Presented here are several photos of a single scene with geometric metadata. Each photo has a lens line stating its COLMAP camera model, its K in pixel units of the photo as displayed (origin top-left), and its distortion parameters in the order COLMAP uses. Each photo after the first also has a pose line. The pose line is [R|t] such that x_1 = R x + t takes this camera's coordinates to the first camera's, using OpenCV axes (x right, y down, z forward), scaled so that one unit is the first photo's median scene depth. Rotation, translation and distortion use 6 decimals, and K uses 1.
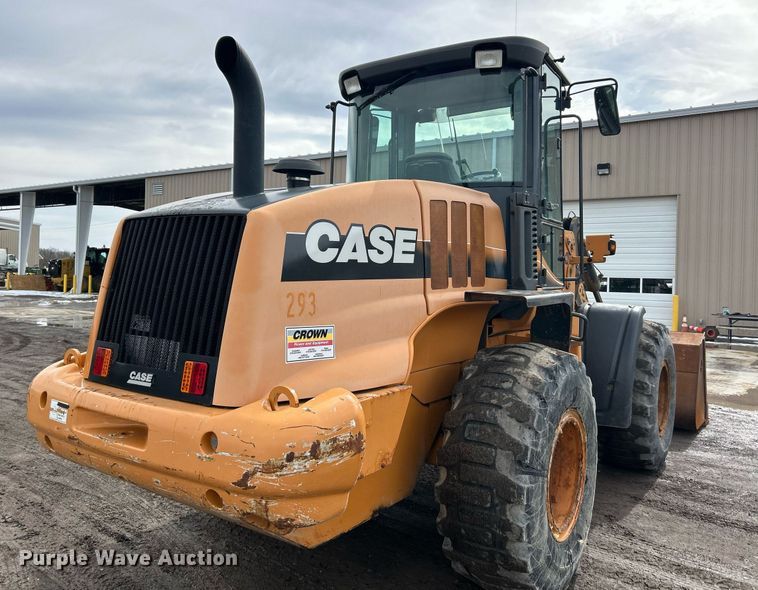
lens RADIAL K [[610.4, 0, 360.8], [0, 610.4, 281.8], [0, 0, 1]] dist [0.044502, -0.003948]
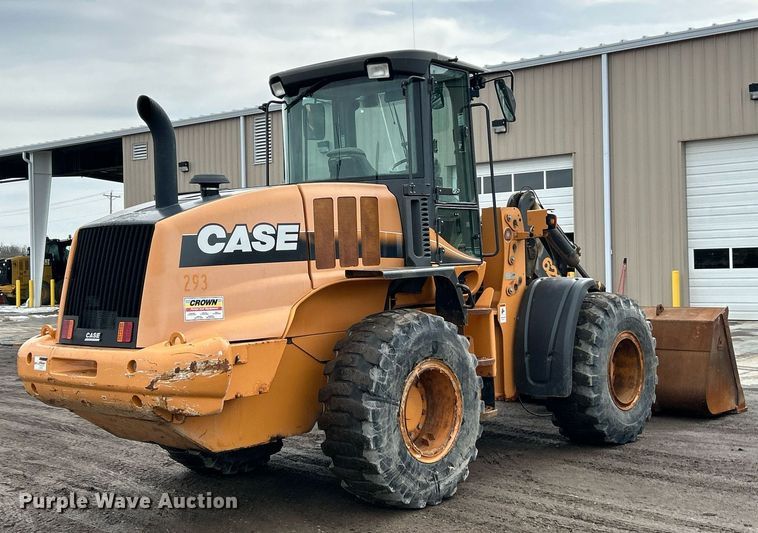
lens RADIAL K [[980.0, 0, 379.0], [0, 980.0, 266.5], [0, 0, 1]] dist [0.103076, -0.037552]
pose [[0.994385, -0.047618, -0.094504, 0.459430], [0.046930, 0.998853, -0.009495, 0.033671], [0.094847, 0.005007, 0.995479, -1.072503]]
